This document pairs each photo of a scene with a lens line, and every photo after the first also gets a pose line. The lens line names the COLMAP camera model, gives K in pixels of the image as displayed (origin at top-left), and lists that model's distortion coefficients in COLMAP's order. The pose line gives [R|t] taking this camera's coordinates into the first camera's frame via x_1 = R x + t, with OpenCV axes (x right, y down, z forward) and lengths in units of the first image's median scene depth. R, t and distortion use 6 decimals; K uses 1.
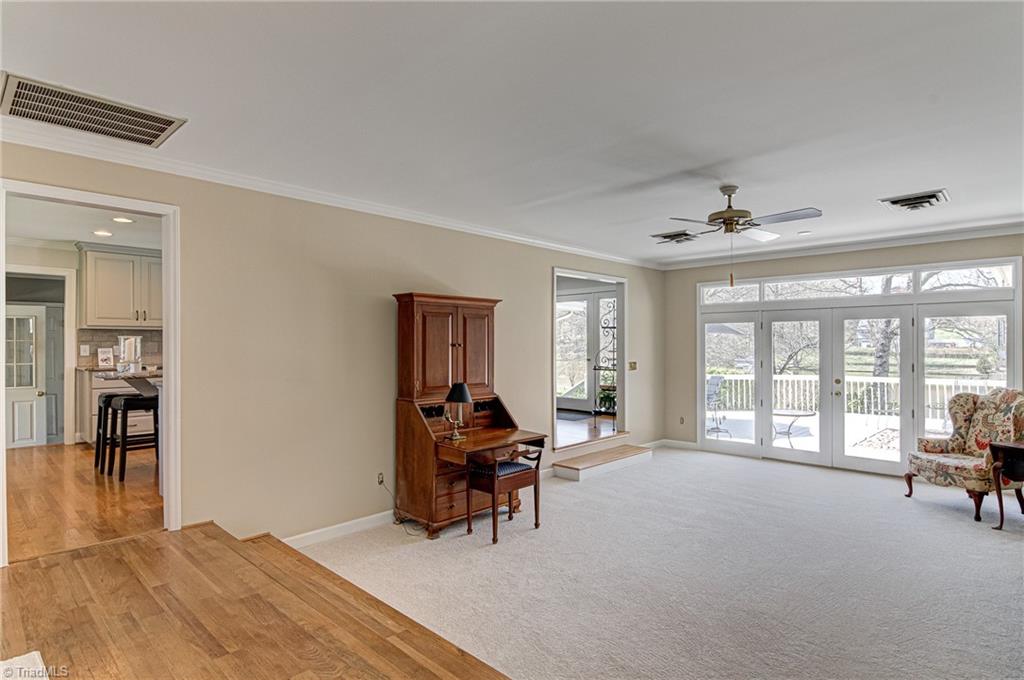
lens RADIAL K [[538.8, 0, 517.4], [0, 538.8, 342.9], [0, 0, 1]] dist [0.015435, -0.000326]
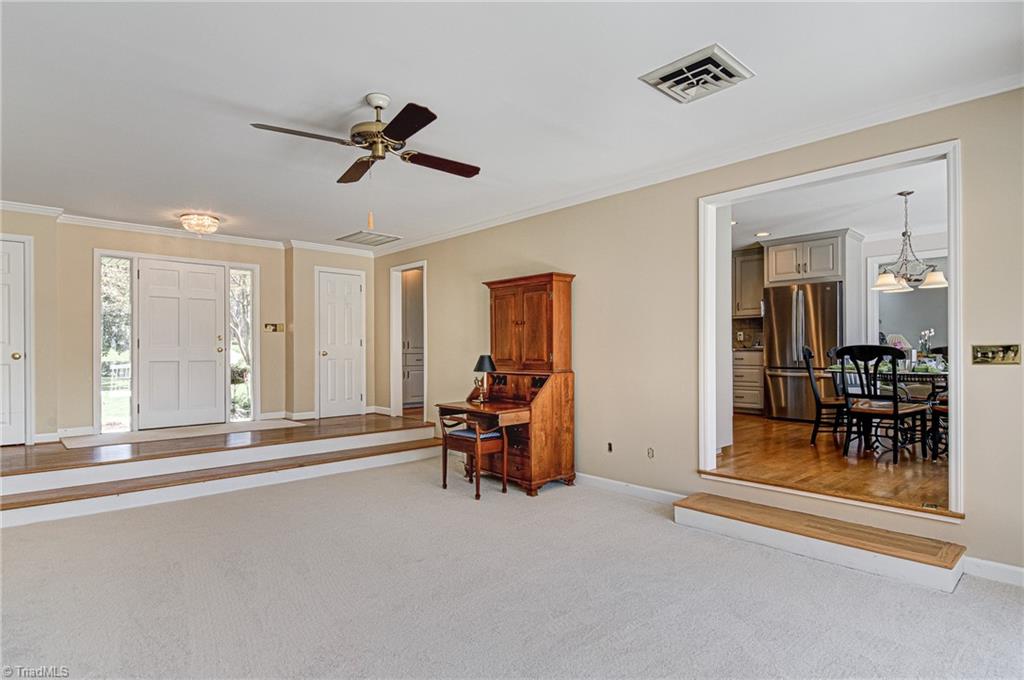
lens RADIAL K [[538.8, 0, 517.4], [0, 538.8, 342.9], [0, 0, 1]] dist [0.015435, -0.000326]
pose [[-0.055830, -0.012459, -0.998363, 0.974944], [0.009299, 0.999872, -0.012998, 0.055524], [0.998397, -0.010010, -0.055707, 1.038704]]
